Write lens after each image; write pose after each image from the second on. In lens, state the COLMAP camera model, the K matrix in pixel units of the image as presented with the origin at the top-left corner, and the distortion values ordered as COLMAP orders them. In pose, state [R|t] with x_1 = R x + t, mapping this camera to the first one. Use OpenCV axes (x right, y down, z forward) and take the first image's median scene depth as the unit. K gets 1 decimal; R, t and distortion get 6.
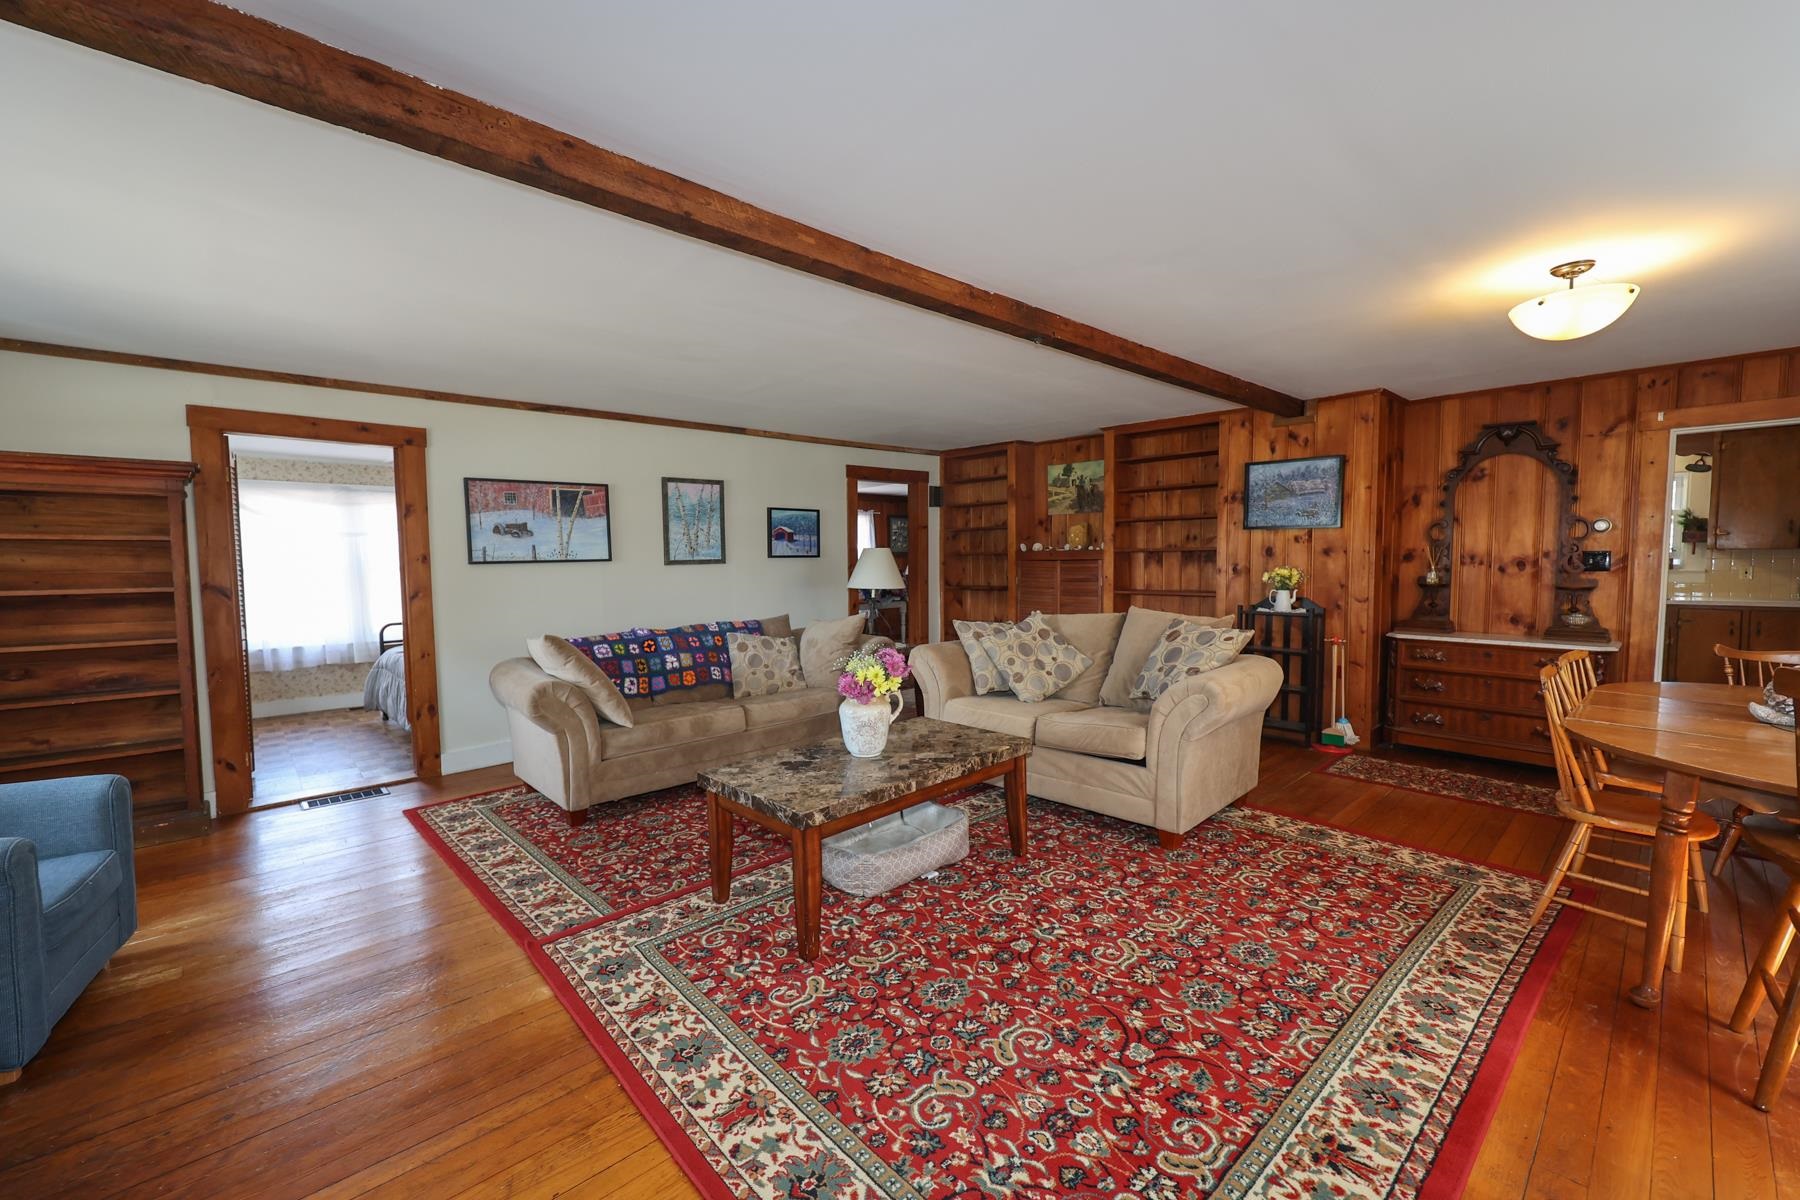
lens RADIAL K [[733.8, 0, 903.6], [0, 733.8, 602.3], [0, 0, 1]] dist [0.001046, 0.000207]
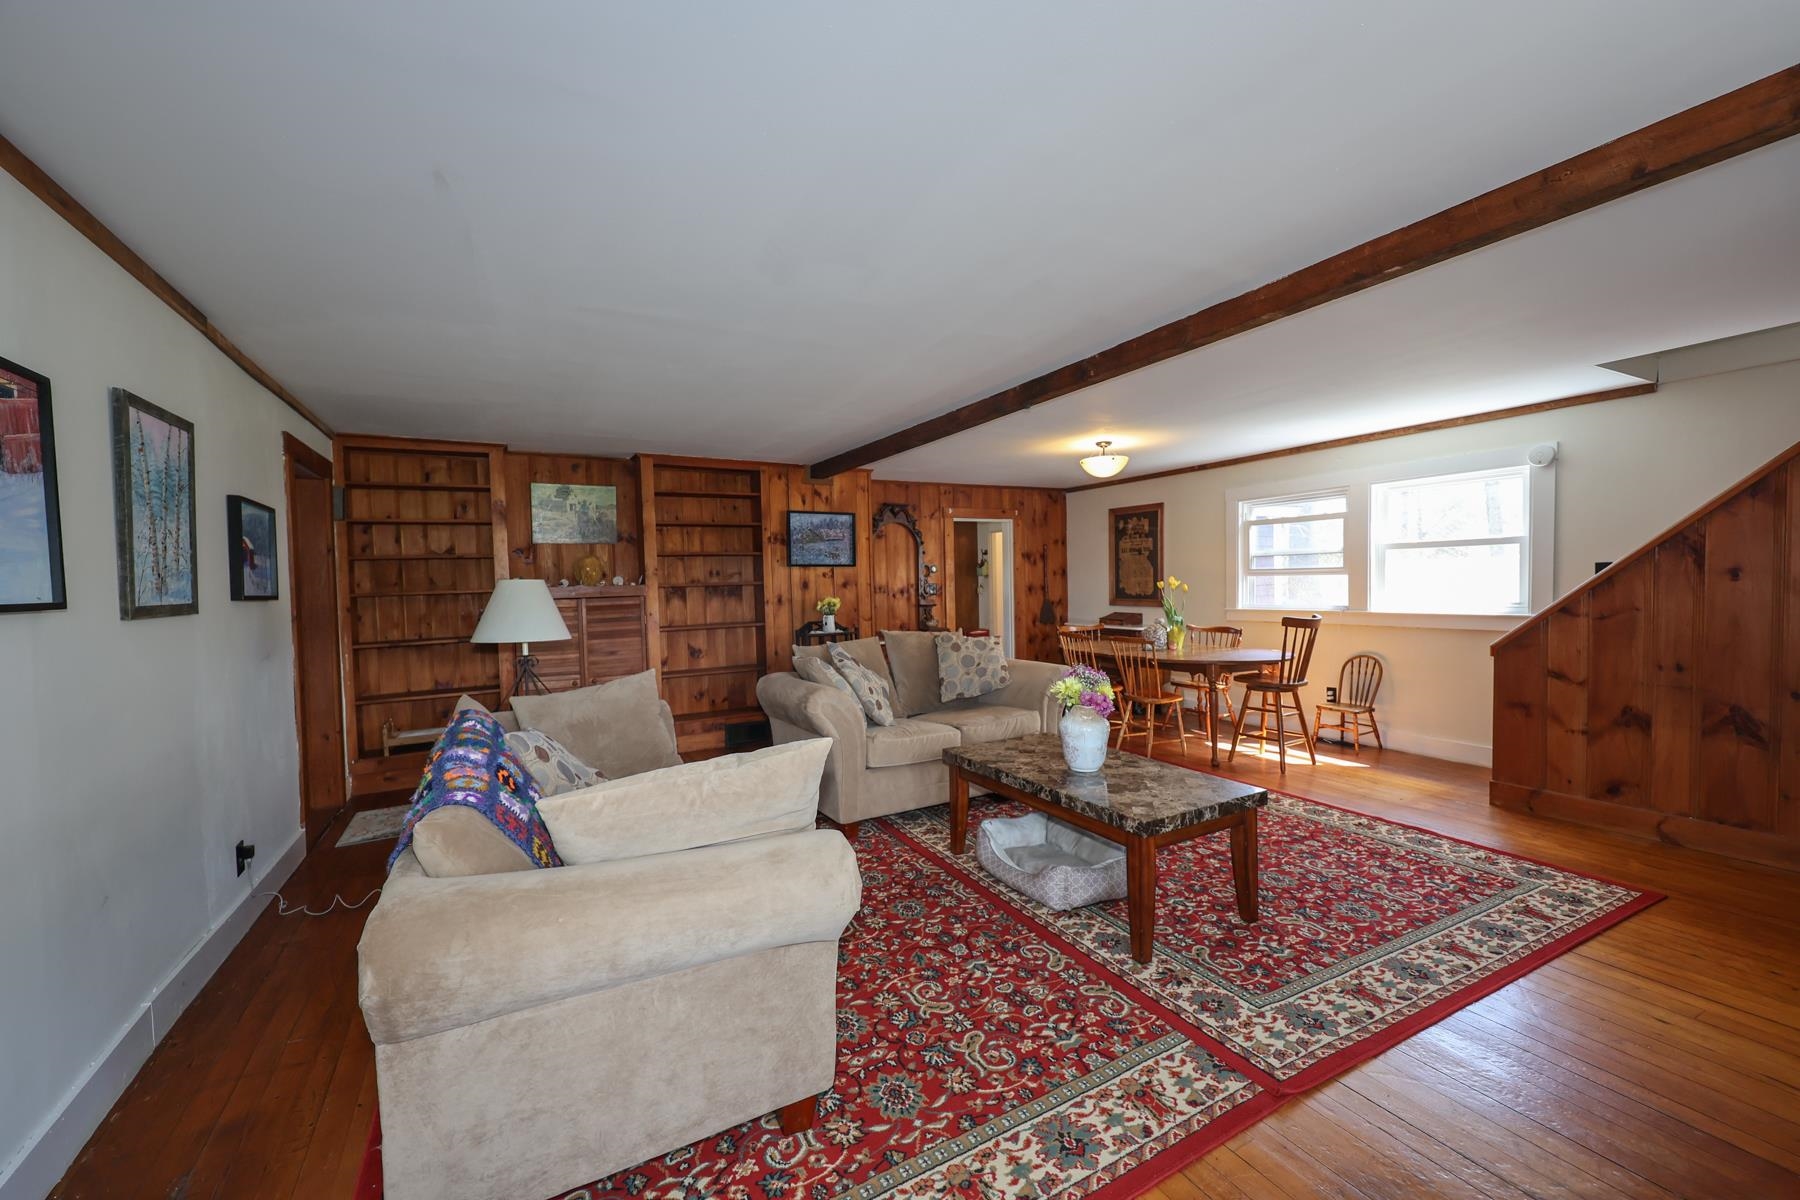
lens RADIAL K [[725.3, 0, 895.6], [0, 725.3, 608.2], [0, 0, 1]] dist [-0.000443, -0.000064]
pose [[0.256784, -0.029809, 0.966009, -0.721449], [0.081600, 0.996624, 0.009063, -0.033967], [-0.963018, 0.076499, 0.258350, 0.635225]]
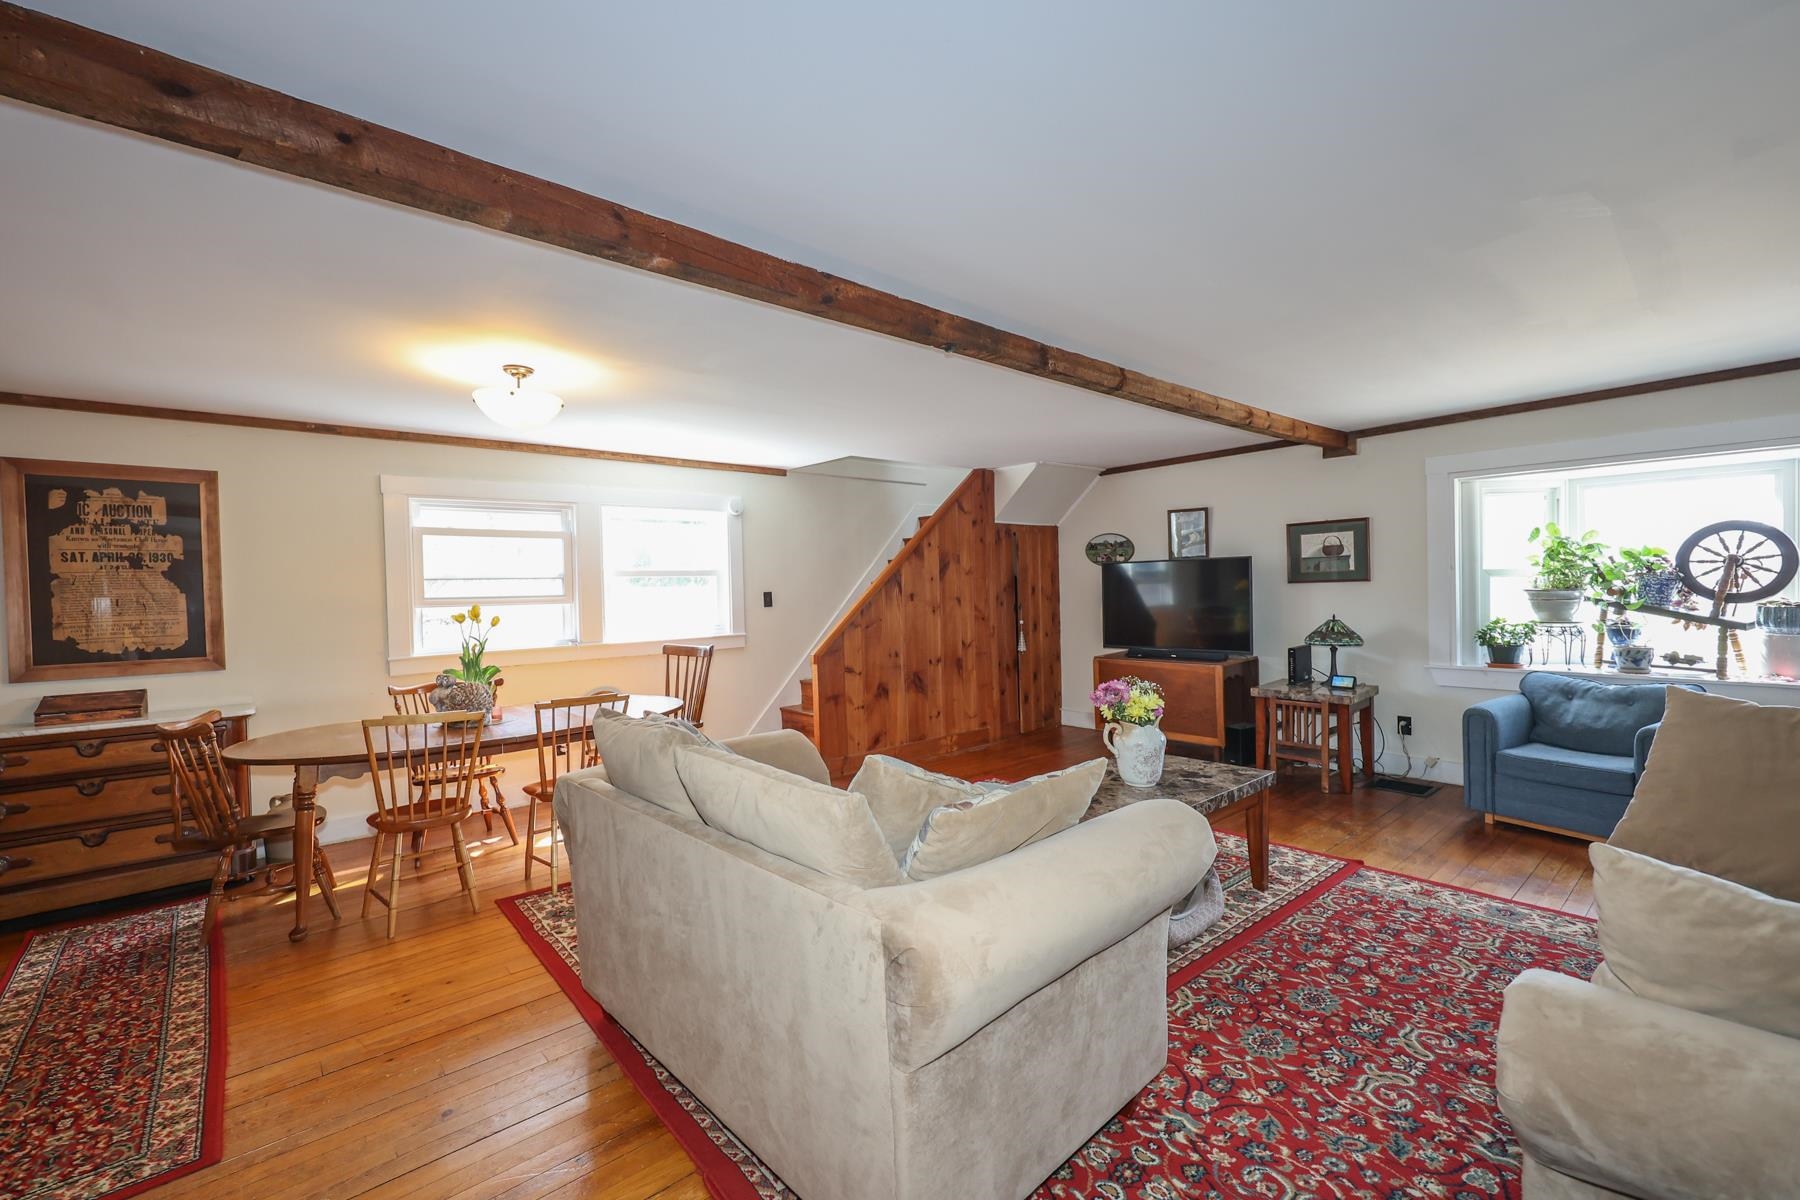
lens RADIAL K [[750.8, 0, 900.0], [0, 750.8, 600.0], [0, 0, 1]] dist [0.002389, 0.000165]
pose [[-0.998641, 0.035746, 0.037938, 0.151871], [0.038602, 0.996249, 0.077448, -0.091157], [-0.035027, 0.078807, -0.996274, 1.320035]]
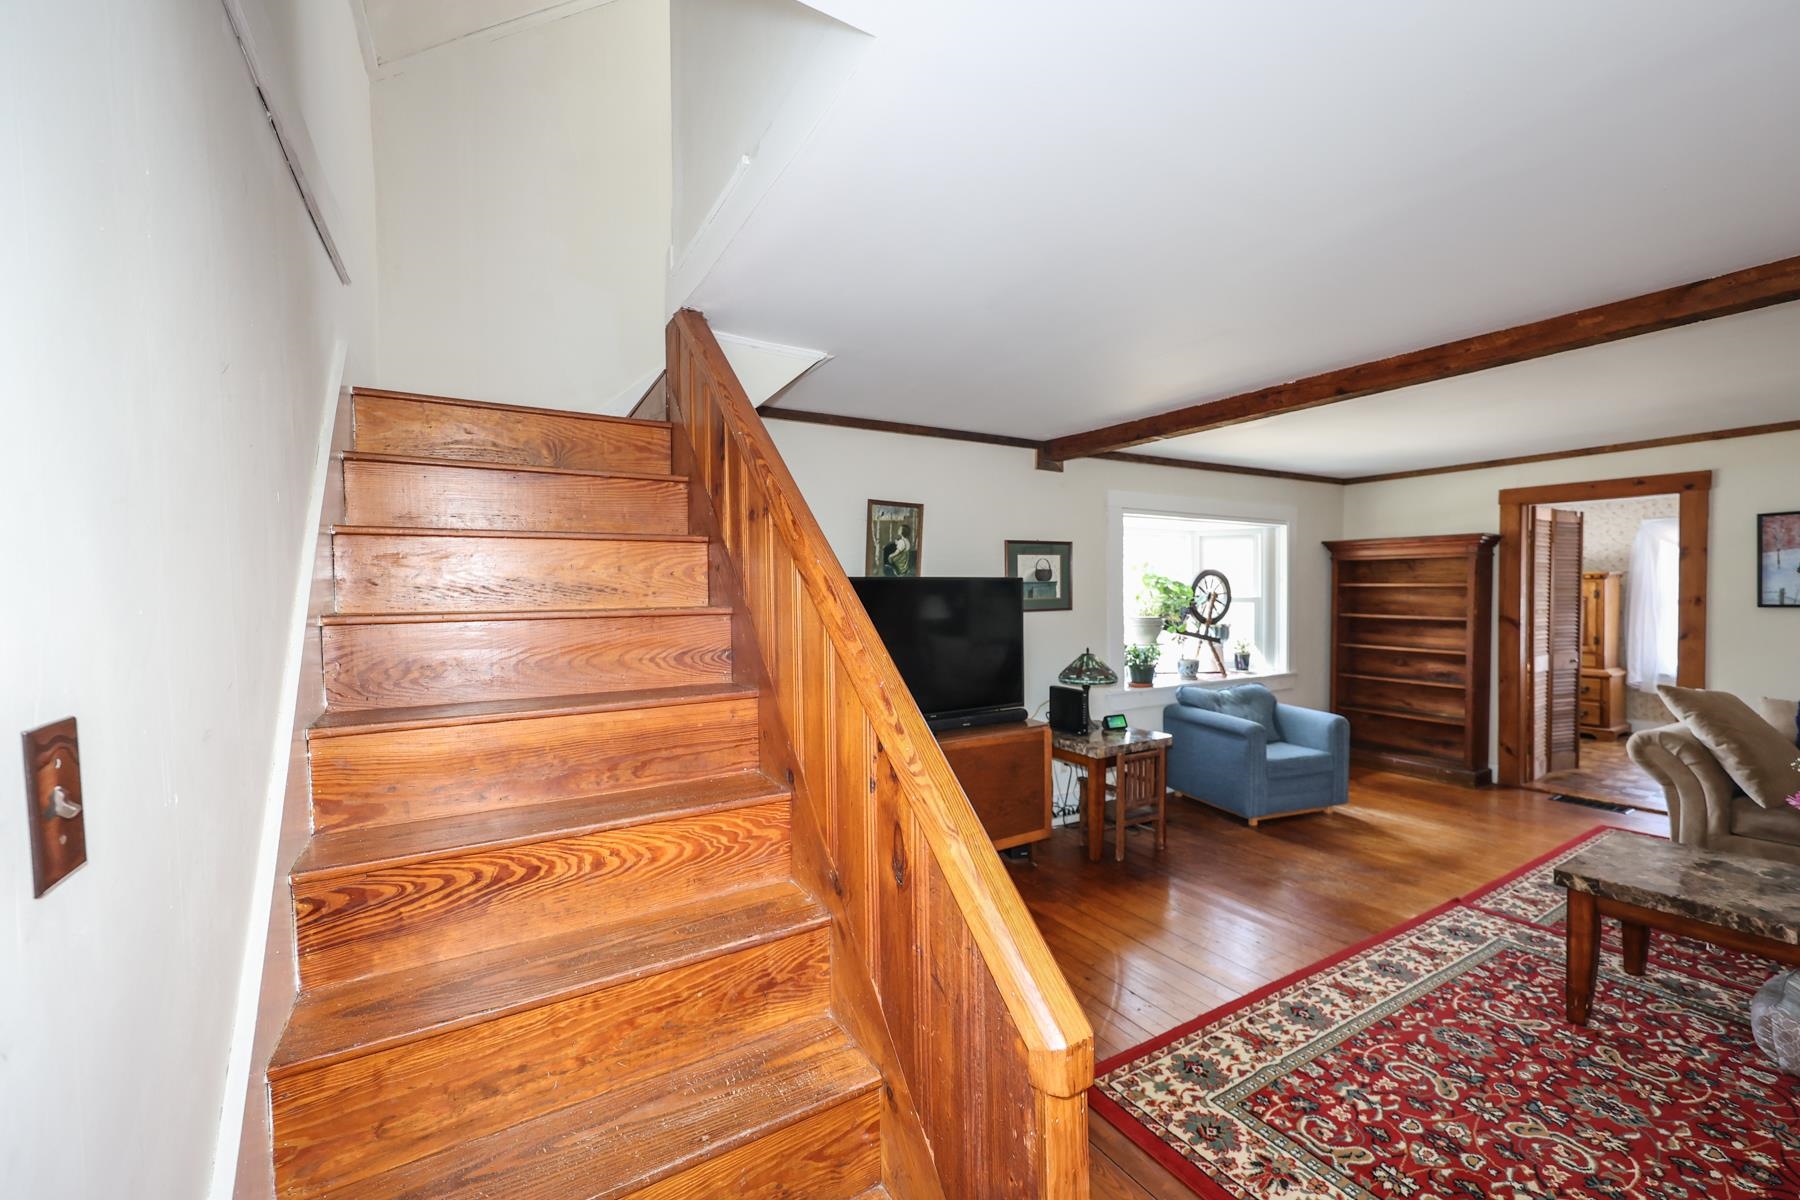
lens RADIAL K [[725.3, 0, 895.6], [0, 725.3, 608.2], [0, 0, 1]] dist [-0.000443, -0.000064]
pose [[-0.214714, 0.037458, -0.975958, 0.538916], [-0.047024, 0.997709, 0.048638, -0.045238], [0.975544, 0.056337, -0.212460, 0.140127]]
